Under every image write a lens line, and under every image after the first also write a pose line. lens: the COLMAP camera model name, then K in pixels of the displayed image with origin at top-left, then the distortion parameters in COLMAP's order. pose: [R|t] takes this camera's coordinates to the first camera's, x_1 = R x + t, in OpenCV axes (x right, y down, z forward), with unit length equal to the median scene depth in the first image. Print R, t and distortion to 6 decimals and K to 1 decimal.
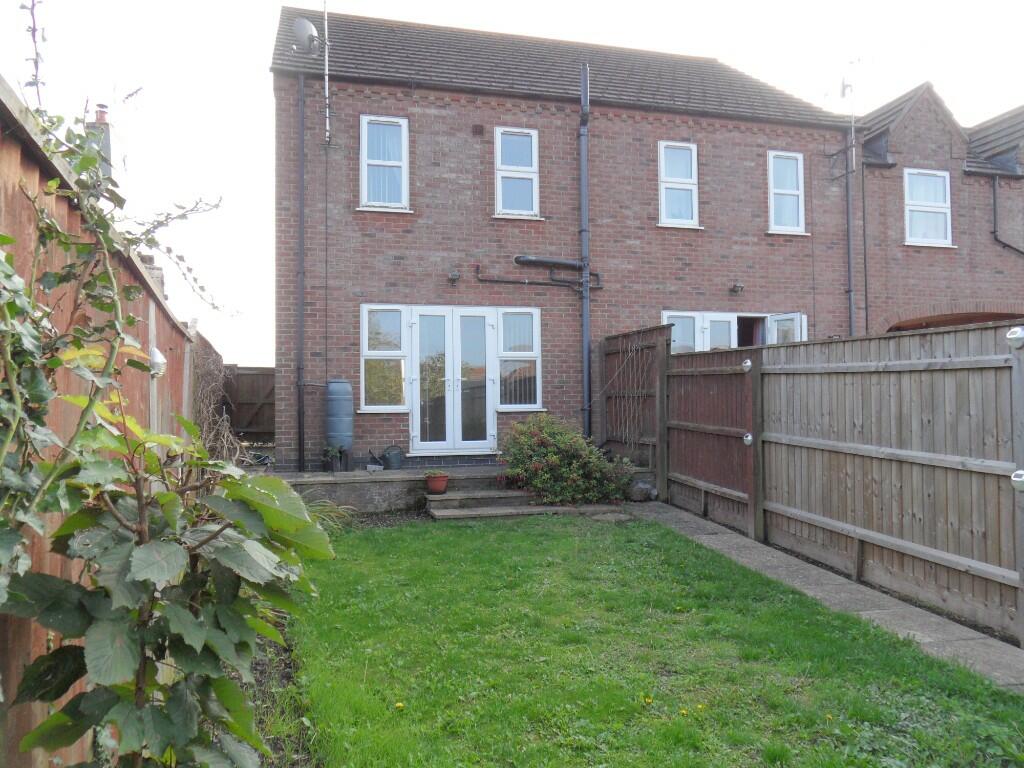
lens RADIAL K [[761.2, 0, 513.7], [0, 761.2, 382.1], [0, 0, 1]] dist [-0.023440, 0.022680]
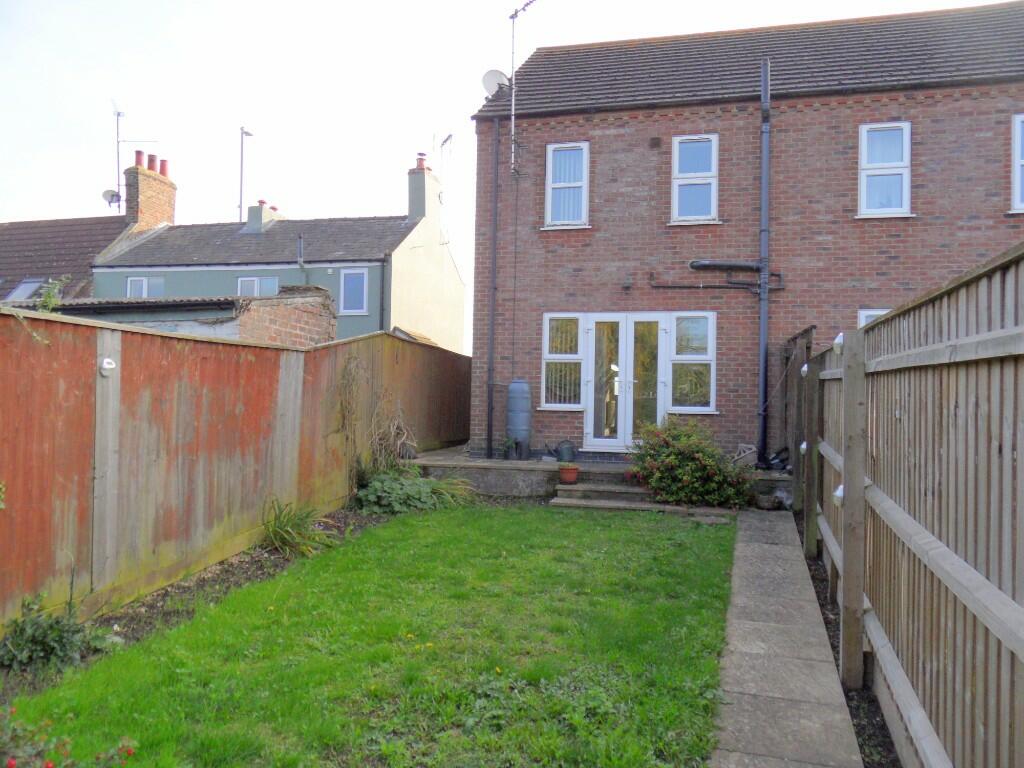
lens RADIAL K [[761.2, 0, 503.3], [0, 761.2, 382.6], [0, 0, 1]] dist [-0.023440, 0.022680]
pose [[0.872318, 0.015061, -0.488706, 0.287621], [-0.015265, 0.999877, 0.003567, -0.002910], [0.488700, 0.004349, 0.872441, -0.010367]]
